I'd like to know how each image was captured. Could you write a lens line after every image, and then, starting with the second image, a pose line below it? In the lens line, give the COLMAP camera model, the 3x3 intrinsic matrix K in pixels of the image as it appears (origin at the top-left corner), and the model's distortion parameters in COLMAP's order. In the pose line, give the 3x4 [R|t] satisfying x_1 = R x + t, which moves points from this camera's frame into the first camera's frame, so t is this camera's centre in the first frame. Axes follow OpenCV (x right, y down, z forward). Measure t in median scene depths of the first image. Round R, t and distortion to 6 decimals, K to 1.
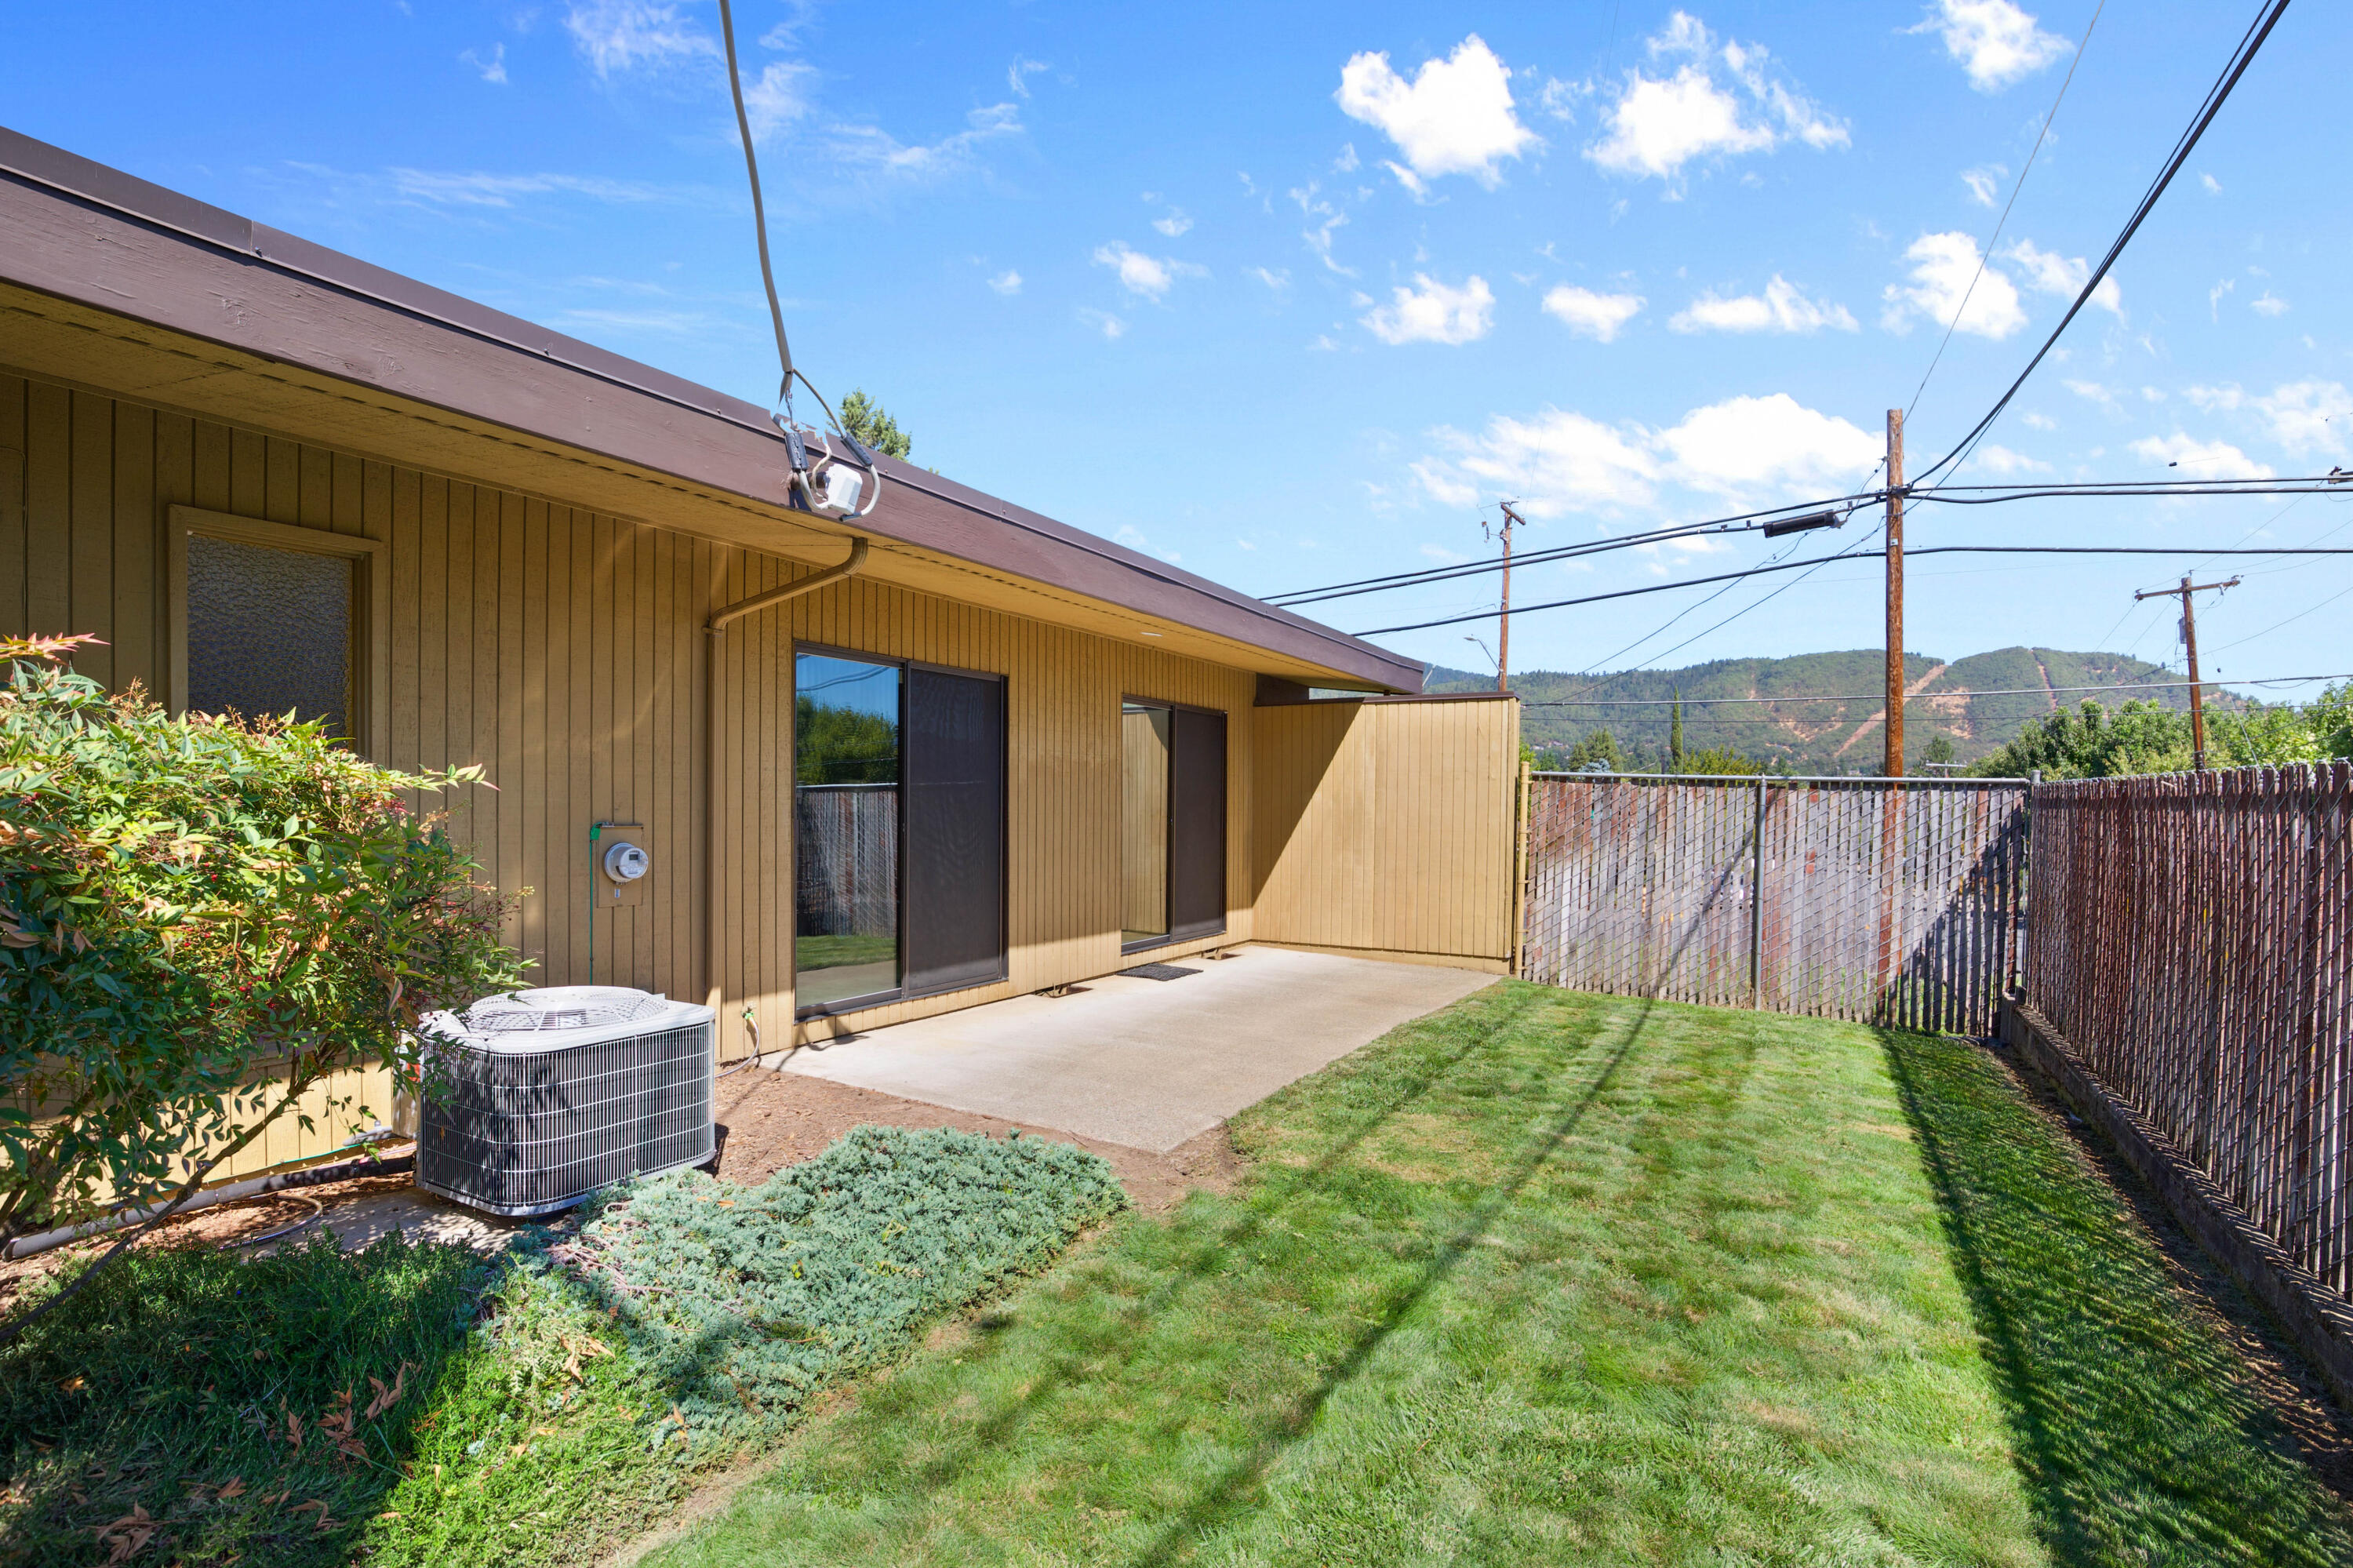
lens RADIAL K [[1060.3, 0, 1176.5], [0, 1060.3, 784.0], [0, 0, 1]] dist [-0.001493, -0.000273]
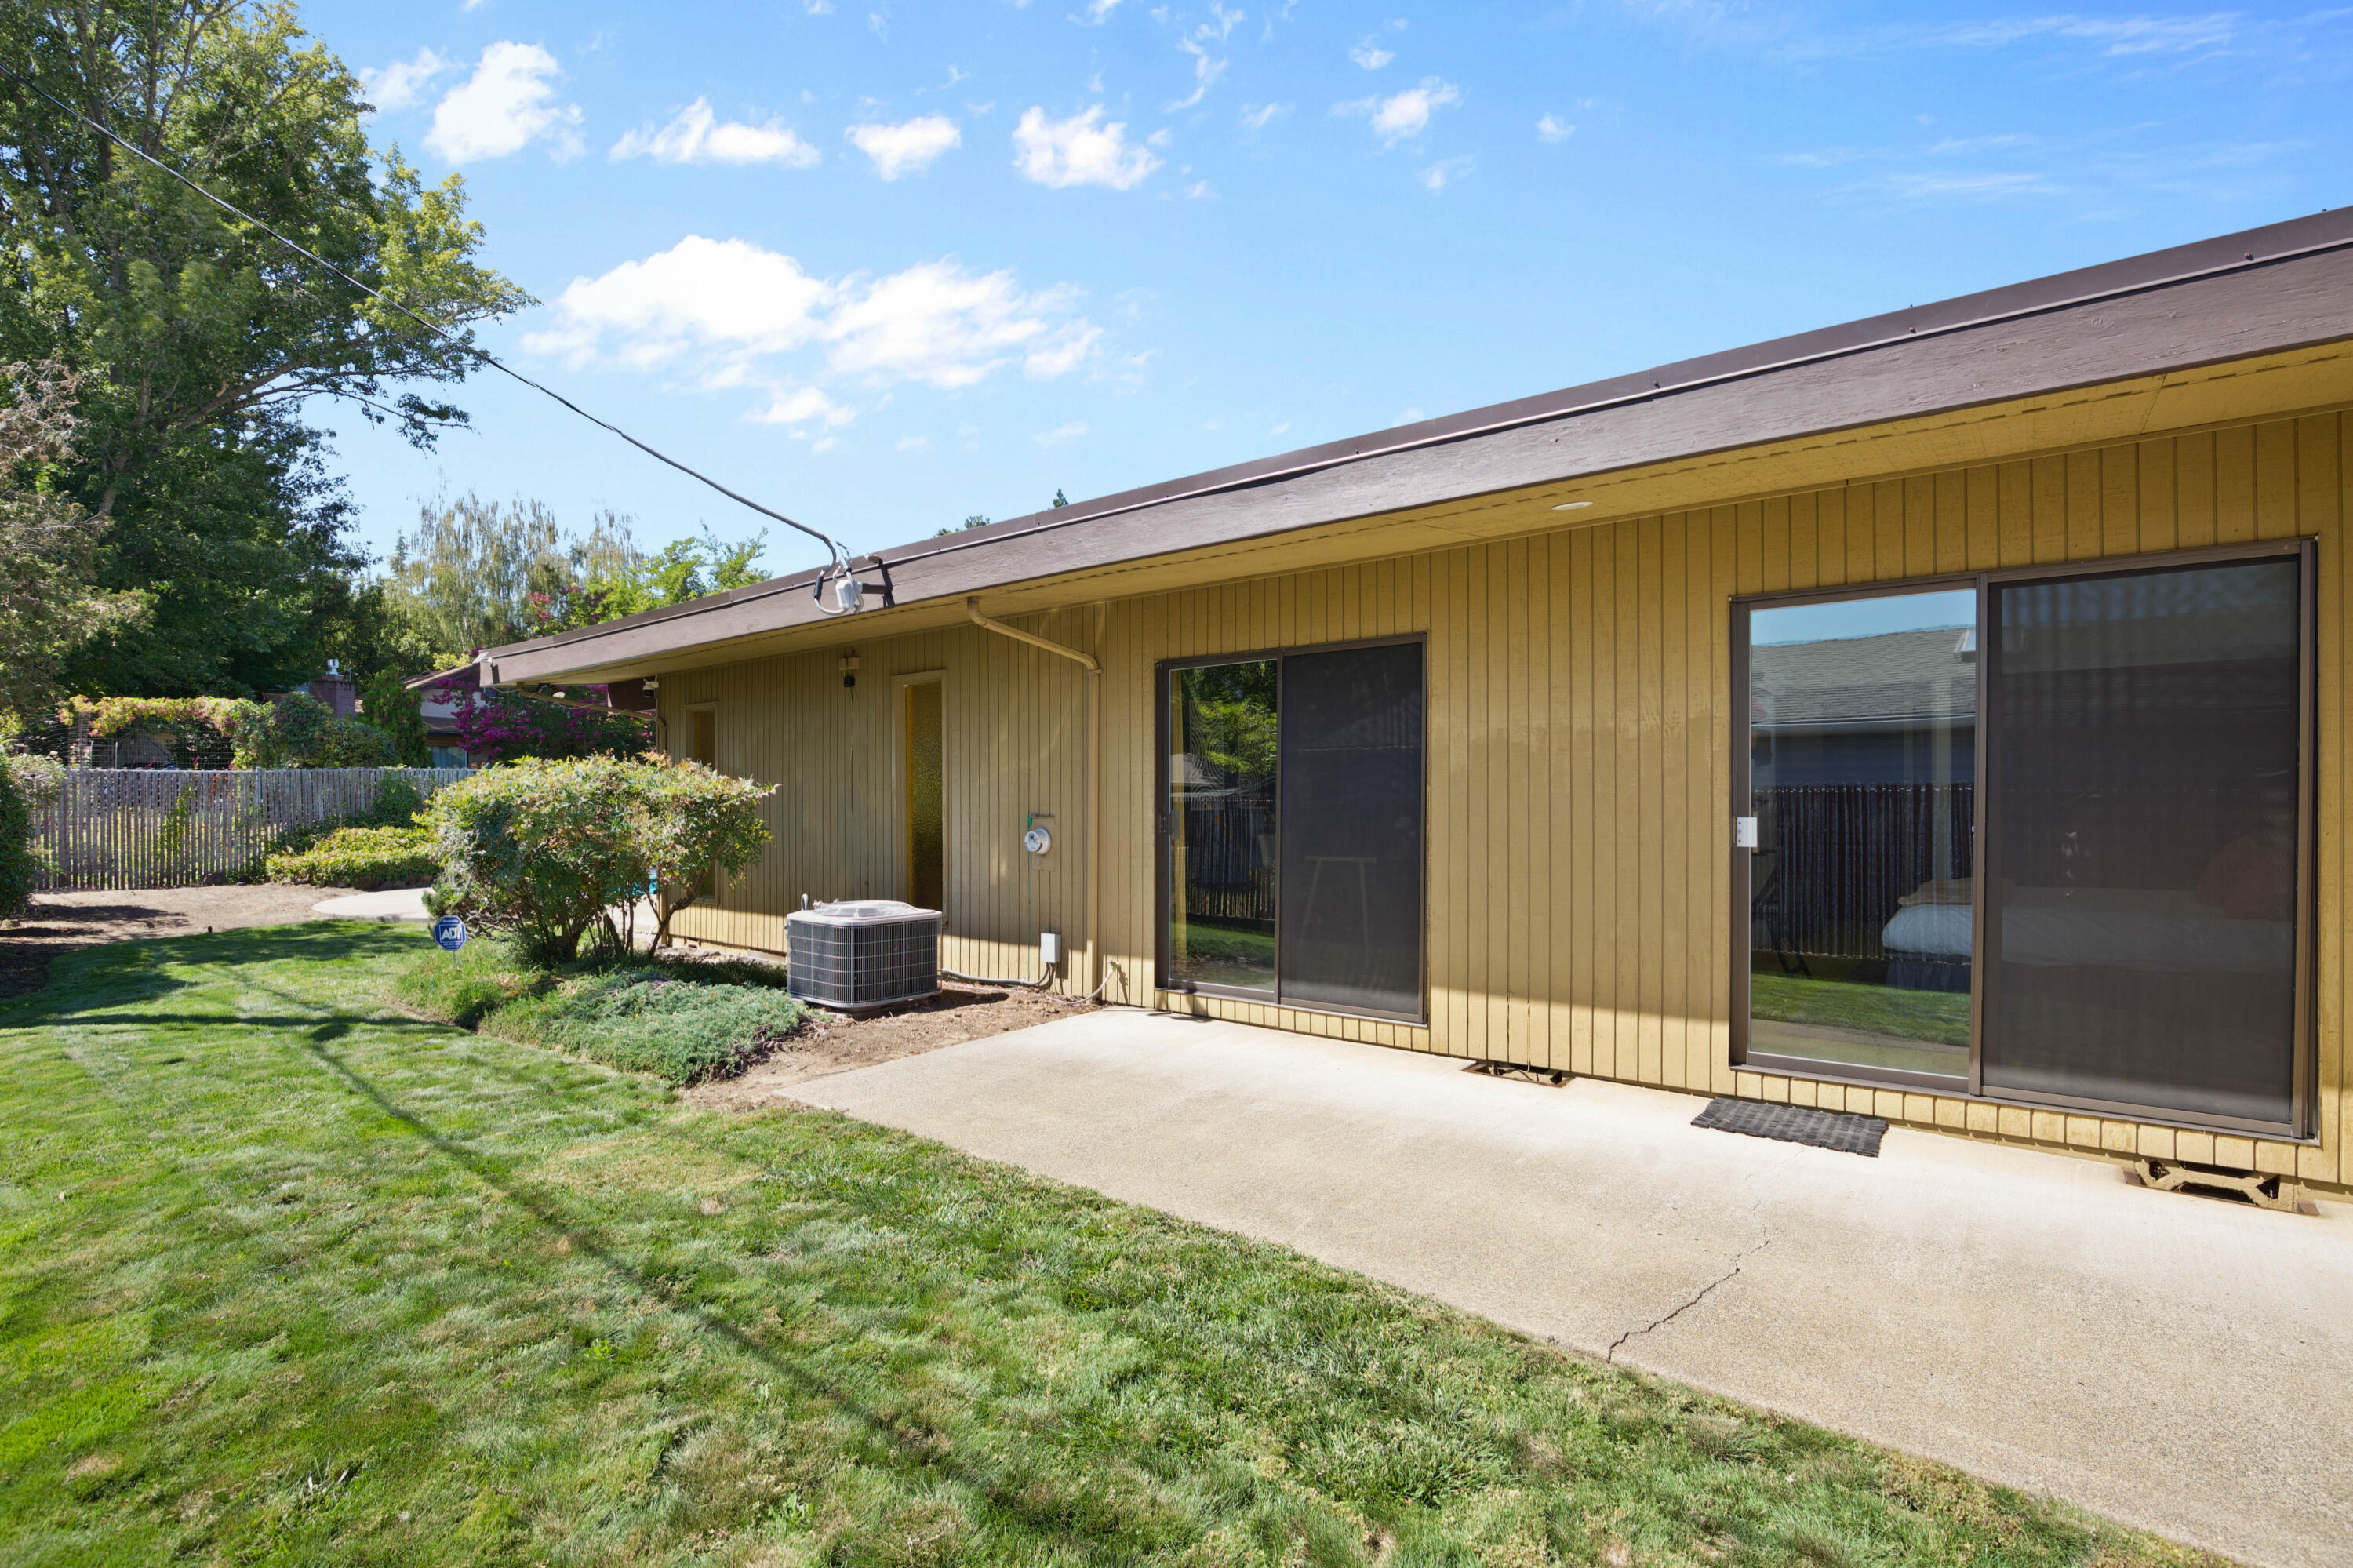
lens RADIAL K [[1060.3, 0, 1176.5], [0, 1060.3, 784.0], [0, 0, 1]] dist [-0.001493, -0.000273]
pose [[-0.137697, -0.029228, -0.990043, 0.638115], [0.016795, 0.999352, -0.031839, 0.030272], [0.990332, -0.021012, -0.137117, 0.940989]]
